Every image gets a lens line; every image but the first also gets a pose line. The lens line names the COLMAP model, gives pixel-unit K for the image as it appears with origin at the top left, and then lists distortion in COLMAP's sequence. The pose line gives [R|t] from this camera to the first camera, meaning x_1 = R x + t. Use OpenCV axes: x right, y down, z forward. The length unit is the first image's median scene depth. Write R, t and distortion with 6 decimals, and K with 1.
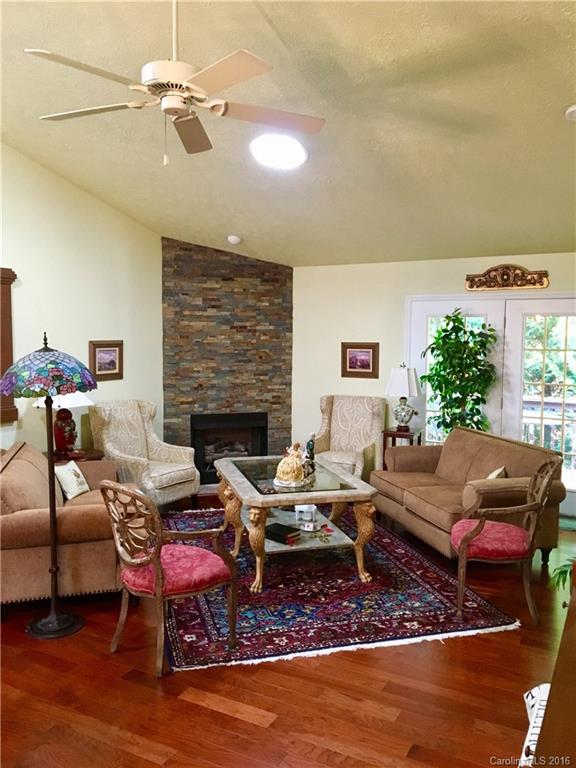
lens RADIAL K [[649.6, 0, 285.6], [0, 649.6, 383.9], [0, 0, 1]] dist [0.103924, -0.061370]
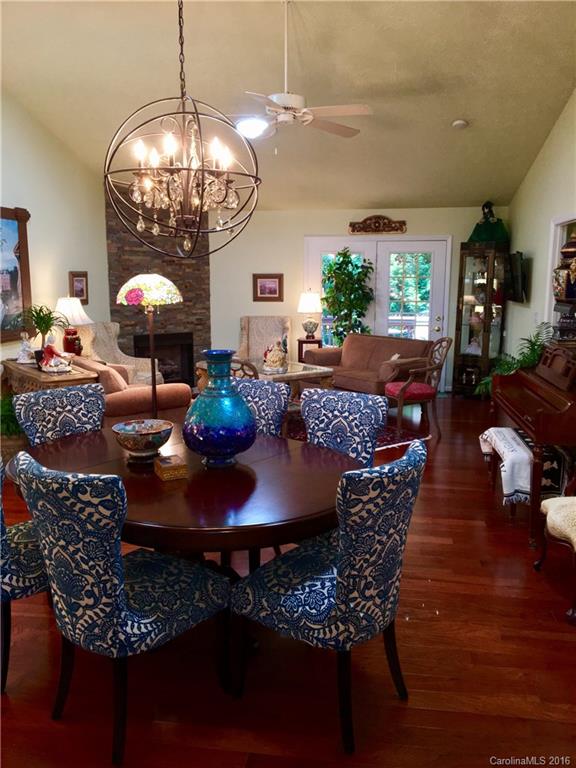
lens RADIAL K [[649.6, 0, 288.6], [0, 649.6, 385.0], [0, 0, 1]] dist [0.103924, -0.061370]
pose [[0.939716, -0.063302, 0.336045, -0.295543], [0.032405, 0.994779, 0.096773, 0.031826], [-0.340416, -0.080050, 0.936861, -0.235731]]
